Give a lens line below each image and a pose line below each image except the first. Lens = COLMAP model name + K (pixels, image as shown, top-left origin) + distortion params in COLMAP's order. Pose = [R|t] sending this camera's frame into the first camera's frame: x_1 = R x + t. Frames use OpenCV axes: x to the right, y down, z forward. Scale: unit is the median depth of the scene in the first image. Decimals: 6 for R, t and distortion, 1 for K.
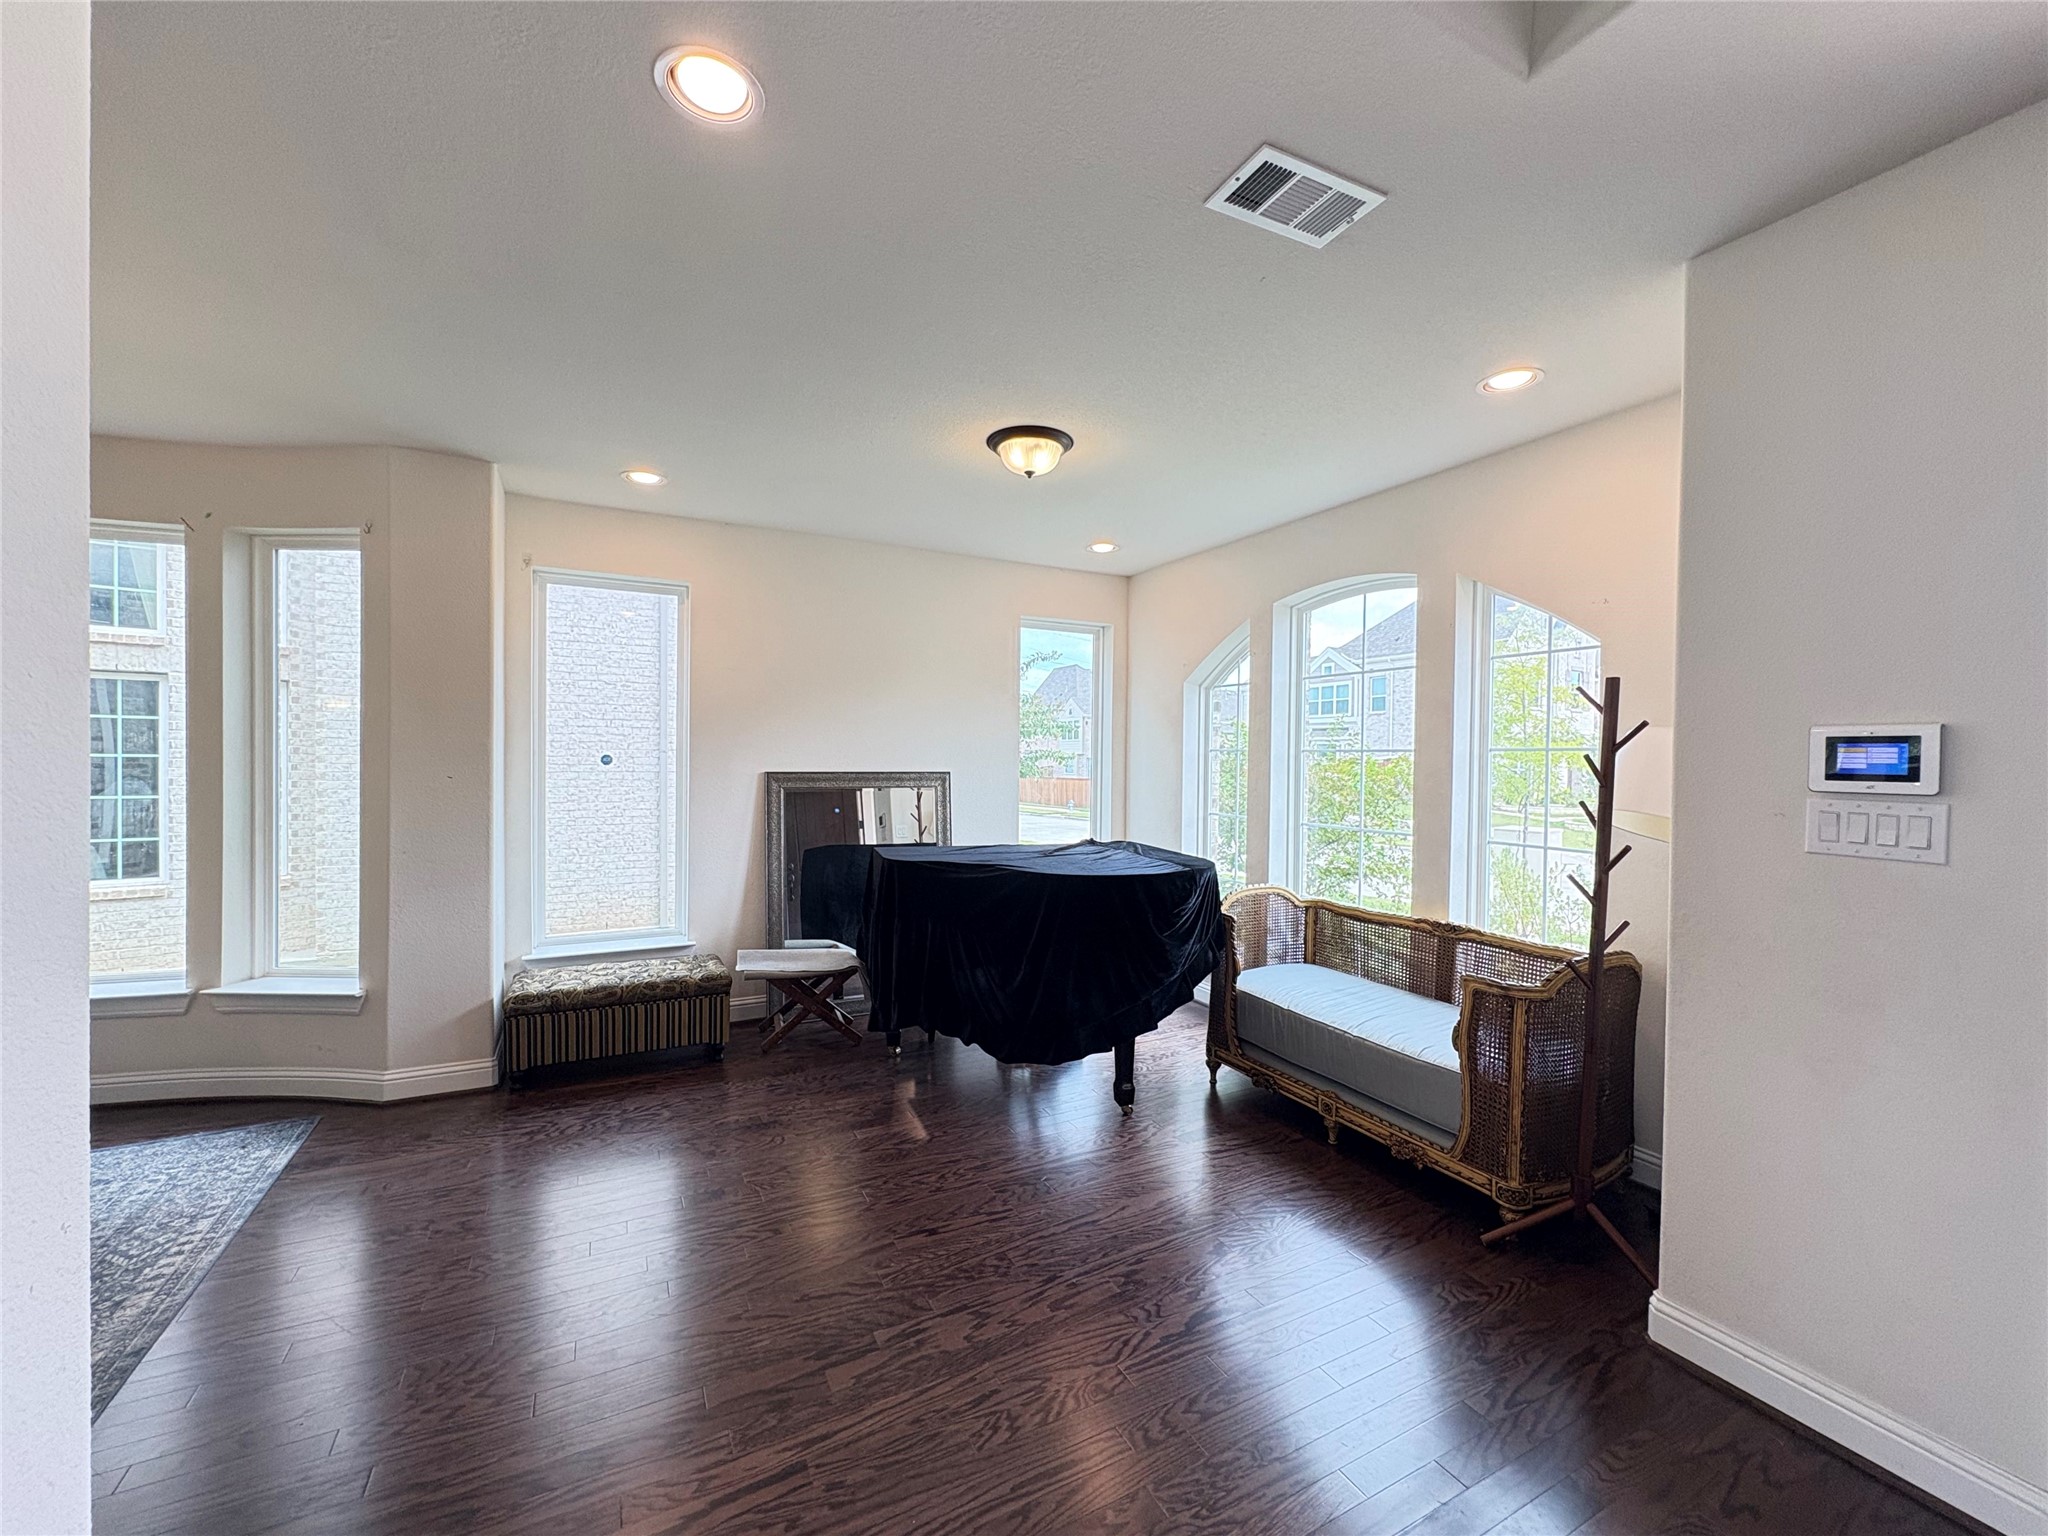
lens RADIAL K [[816.8, 0, 1023.8], [0, 816.8, 765.2], [0, 0, 1]] dist [0.000303, -0.000379]
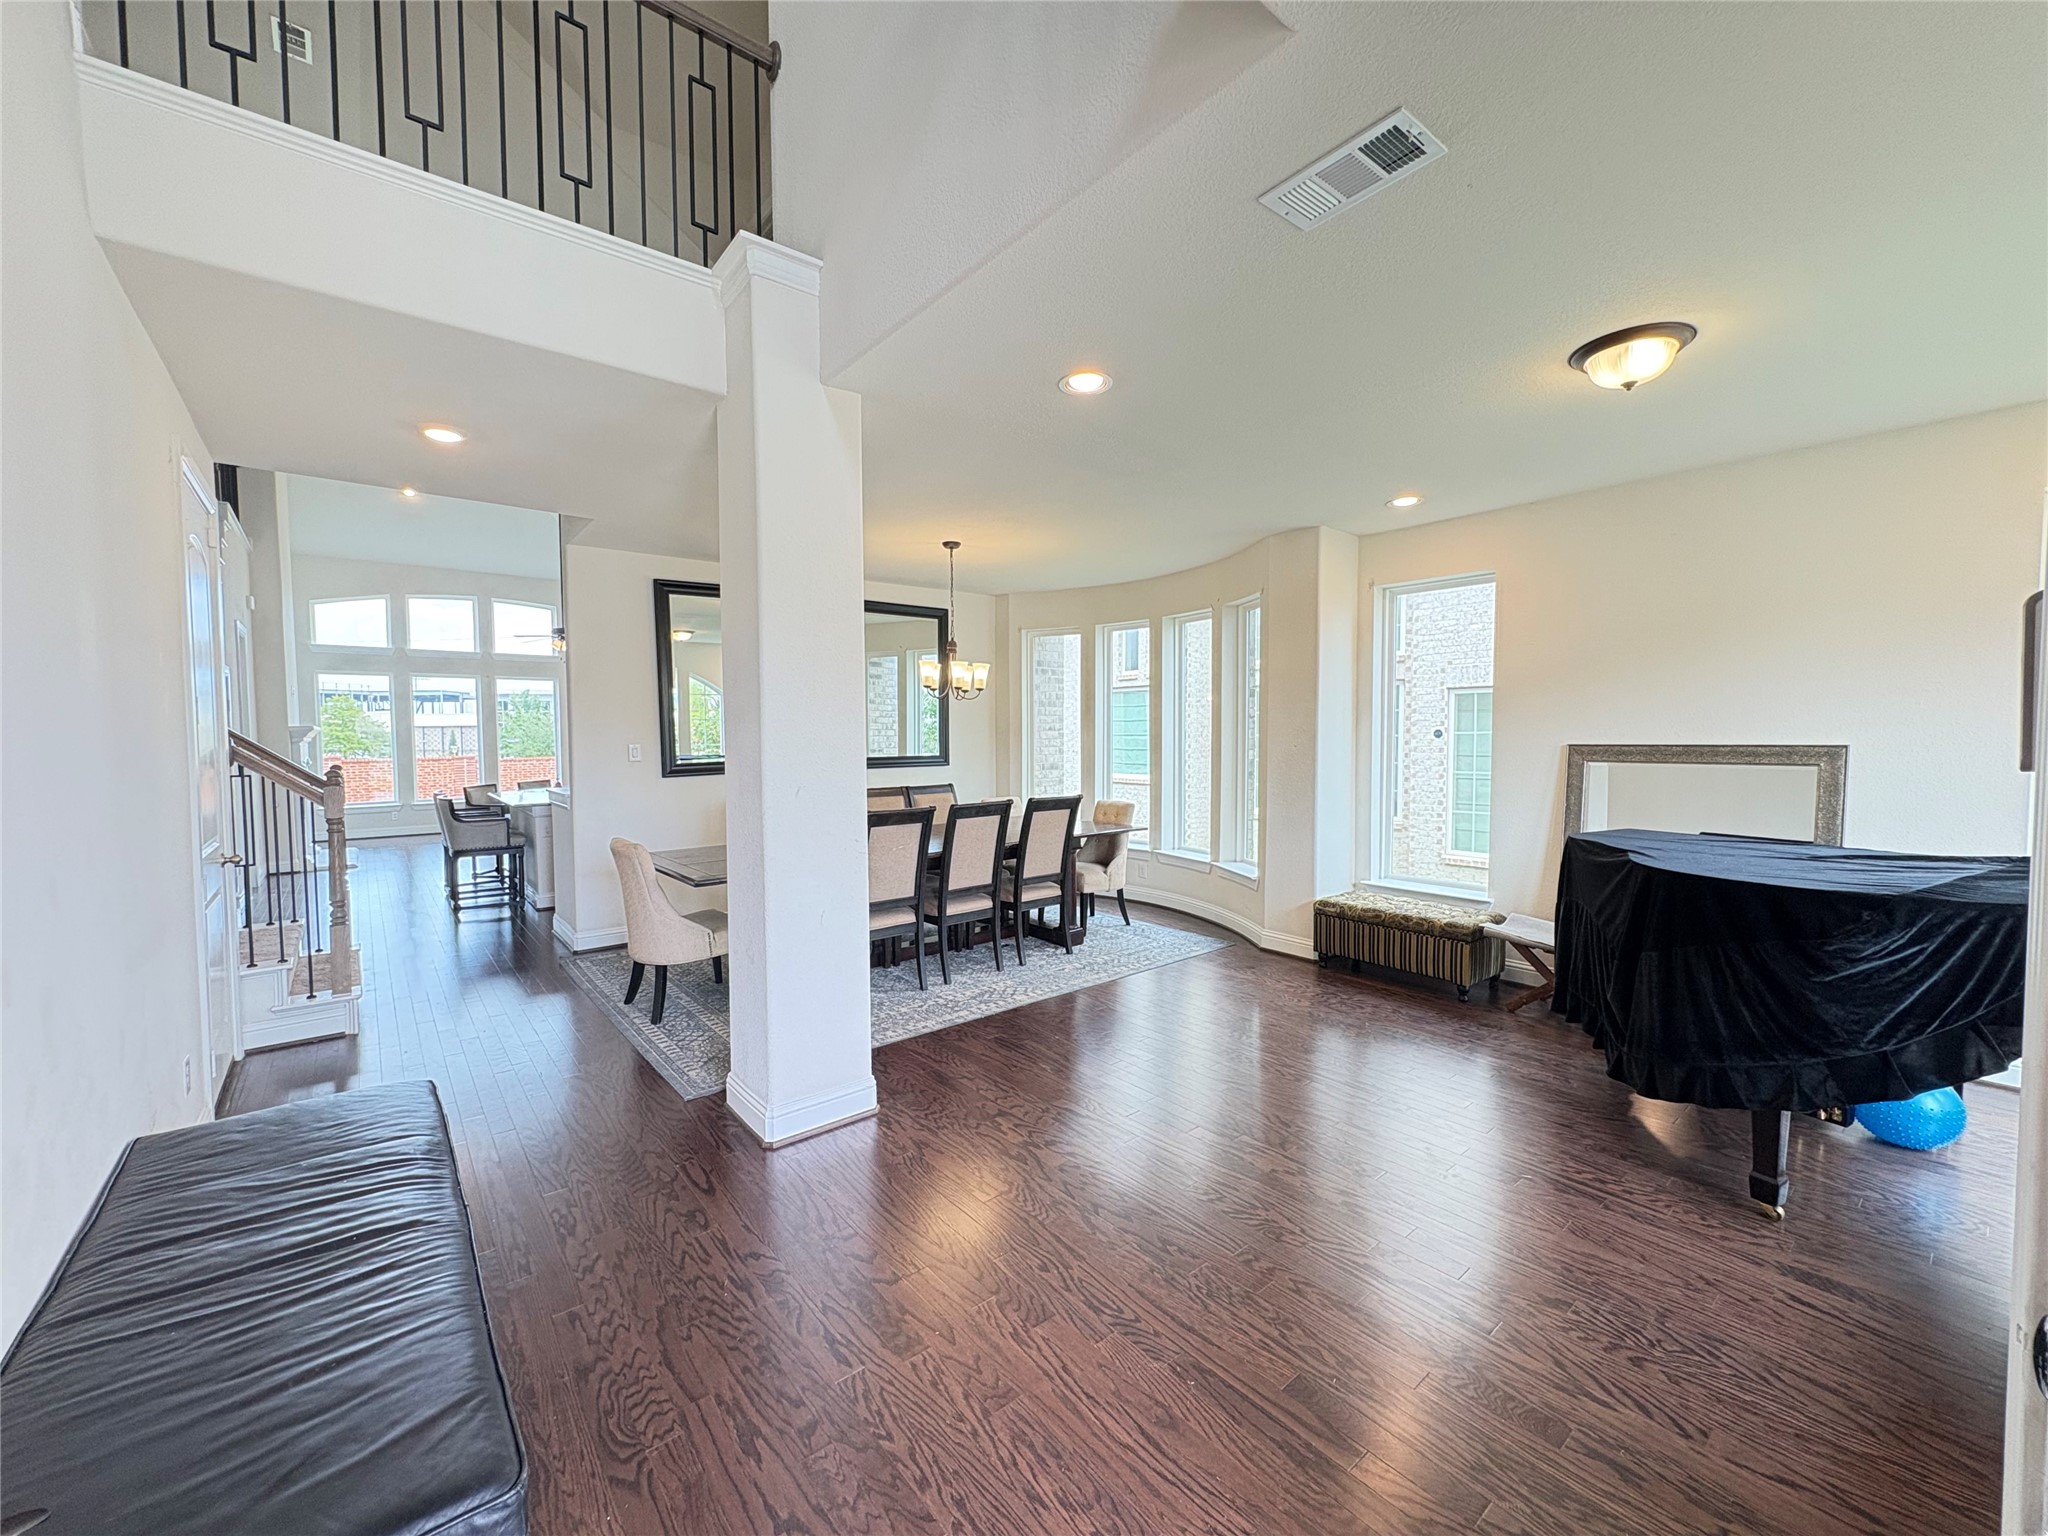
lens RADIAL K [[816.8, 0, 1023.4], [0, 816.8, 771.4], [0, 0, 1]] dist [0.000303, -0.000379]
pose [[0.201184, 0.034203, -0.978956, 0.659366], [-0.002382, 0.999404, 0.034428, 0.010098], [0.979551, -0.004595, 0.201146, 0.205512]]
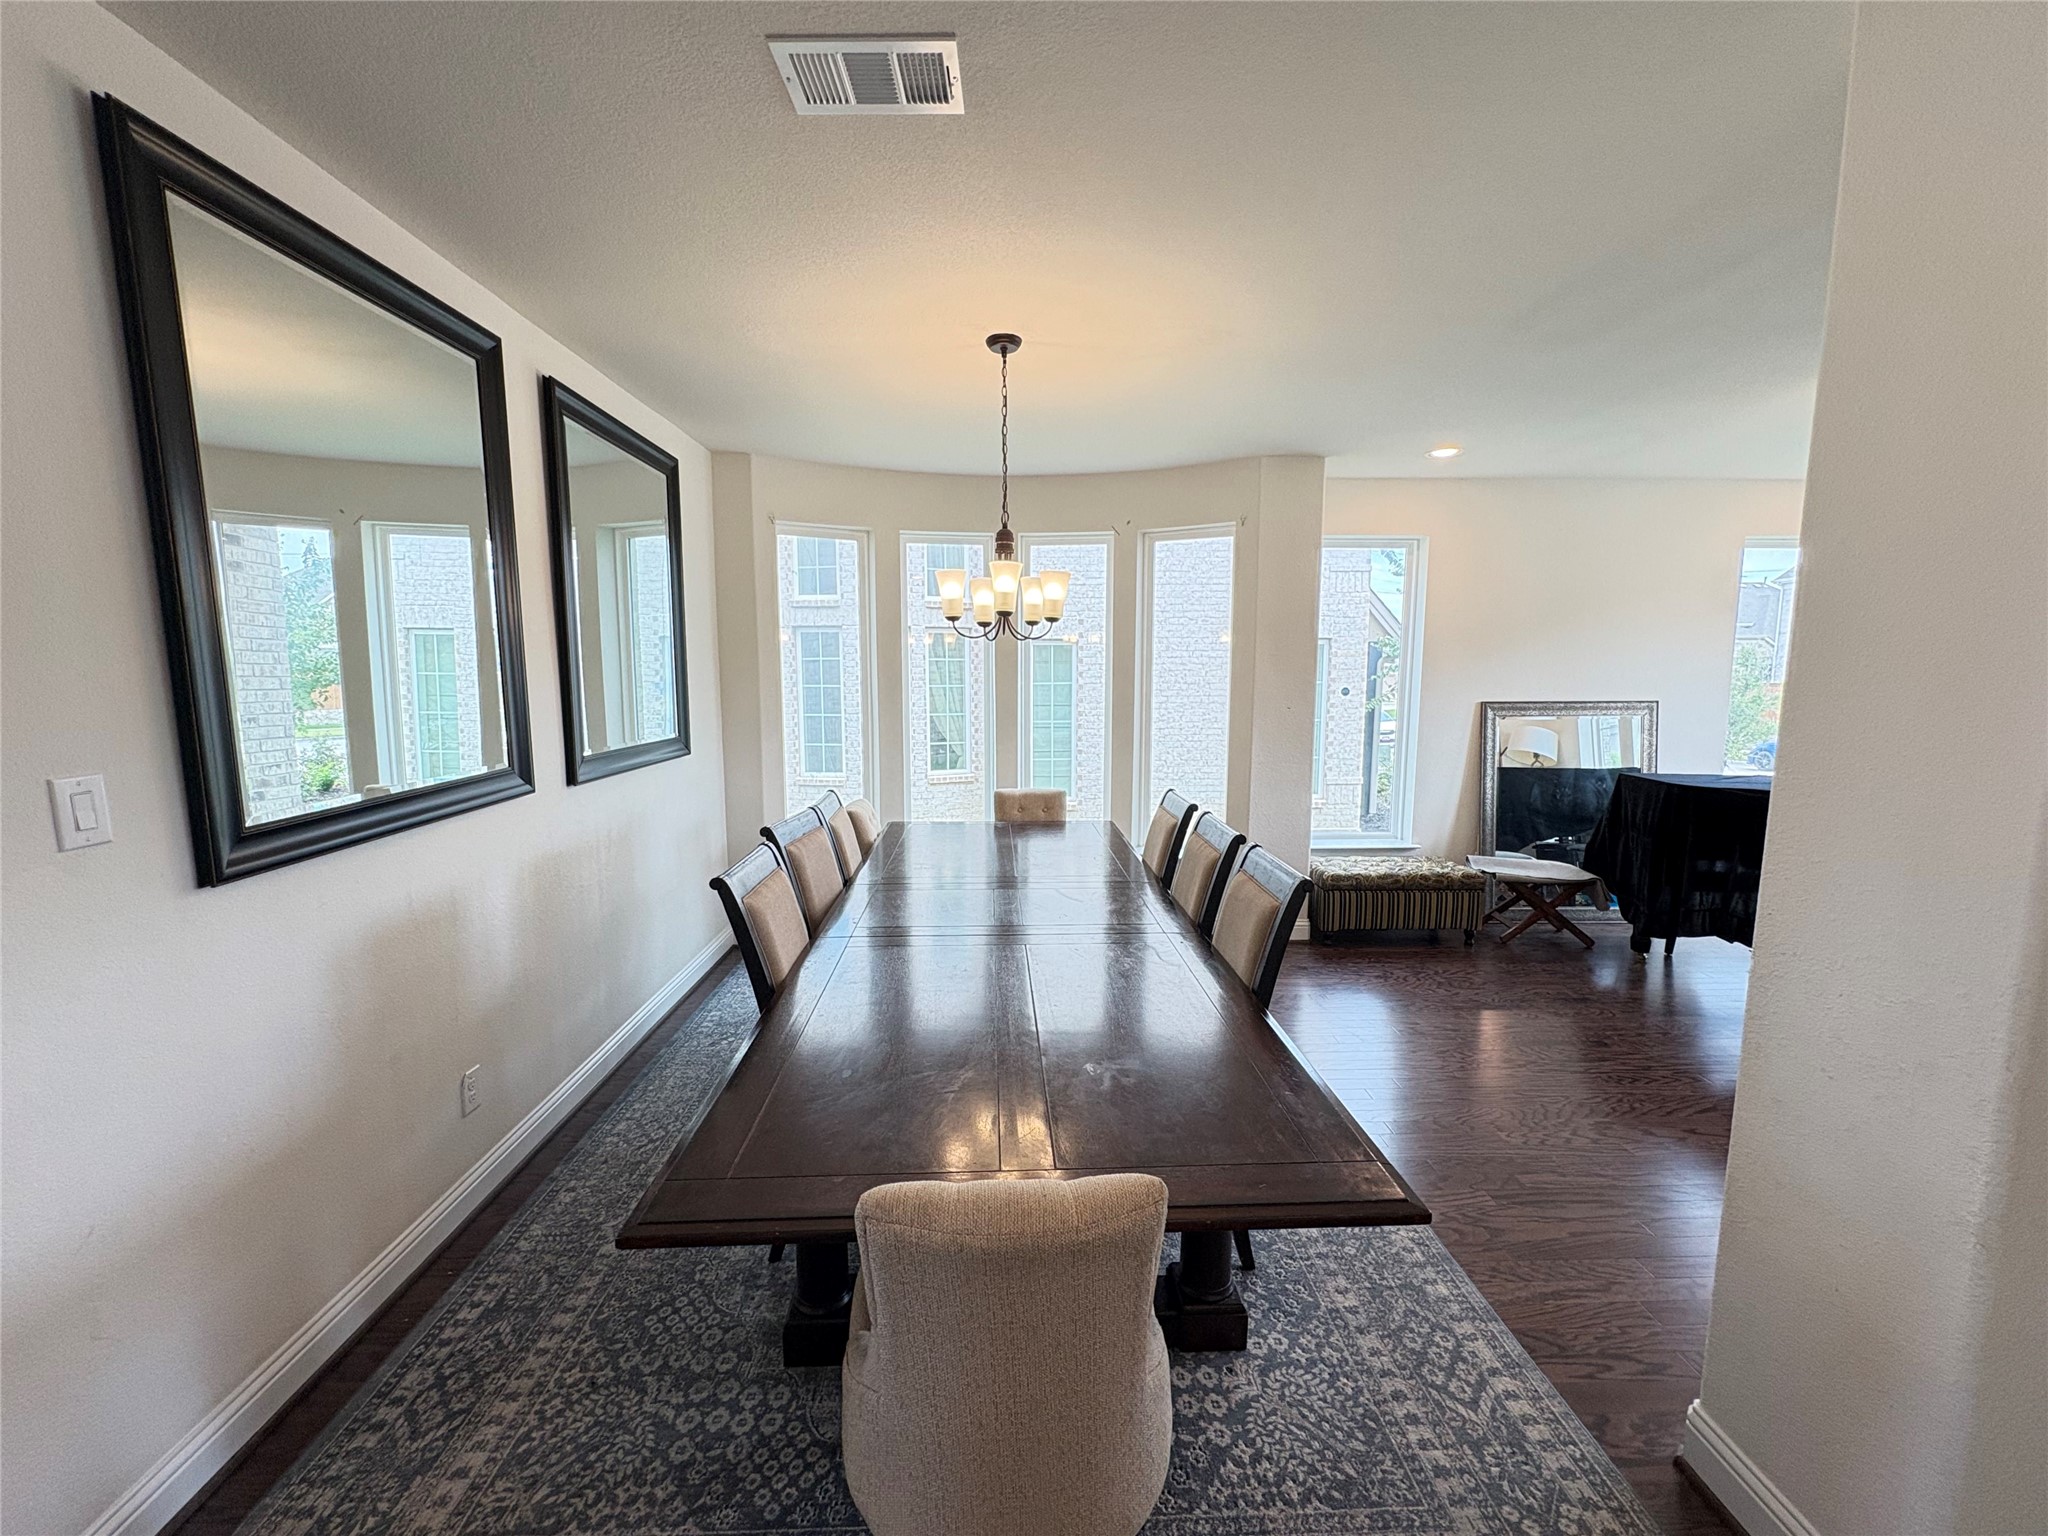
lens RADIAL K [[816.8, 0, 1013.2], [0, 816.8, 773.5], [0, 0, 1]] dist [0.000303, -0.000379]
pose [[0.898003, 0.038319, -0.438318, -0.511214], [0.010119, 0.994138, 0.107642, -0.025533], [0.439874, -0.101098, 0.892351, -0.375723]]
